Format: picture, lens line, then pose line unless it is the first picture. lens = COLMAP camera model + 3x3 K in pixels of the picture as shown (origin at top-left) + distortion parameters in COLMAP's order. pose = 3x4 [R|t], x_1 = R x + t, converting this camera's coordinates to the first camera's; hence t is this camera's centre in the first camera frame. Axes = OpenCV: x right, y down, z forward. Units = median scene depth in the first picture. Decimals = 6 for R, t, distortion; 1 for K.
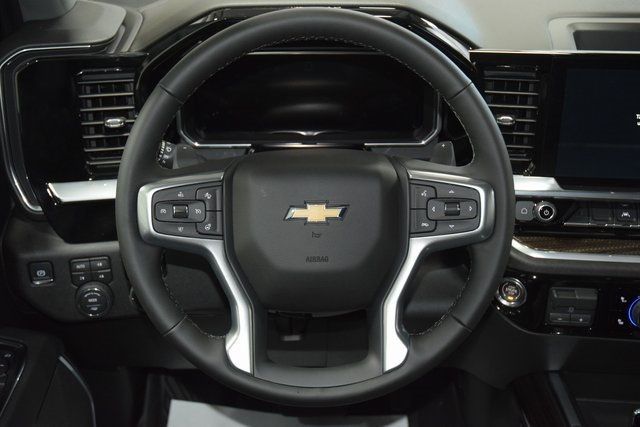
lens RADIAL K [[932.0, 0, 320.0], [0, 932.0, 213.5], [0, 0, 1]] dist [0.166376, -0.000905]
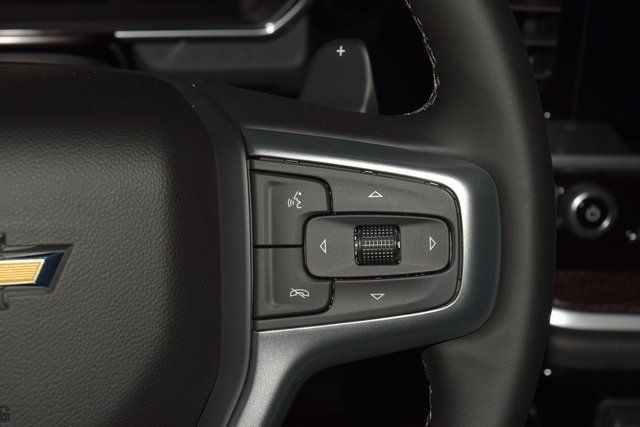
lens RADIAL K [[1933.0, 0, 320.0], [0, 1933.0, 213.5], [0, 0, 1]] dist [0.235224, 0.643184]
pose [[0.988943, -0.021954, 0.146664, 0.019391], [0.017169, 0.999281, 0.033813, -0.042718], [-0.147301, -0.030921, 0.988608, 0.331001]]
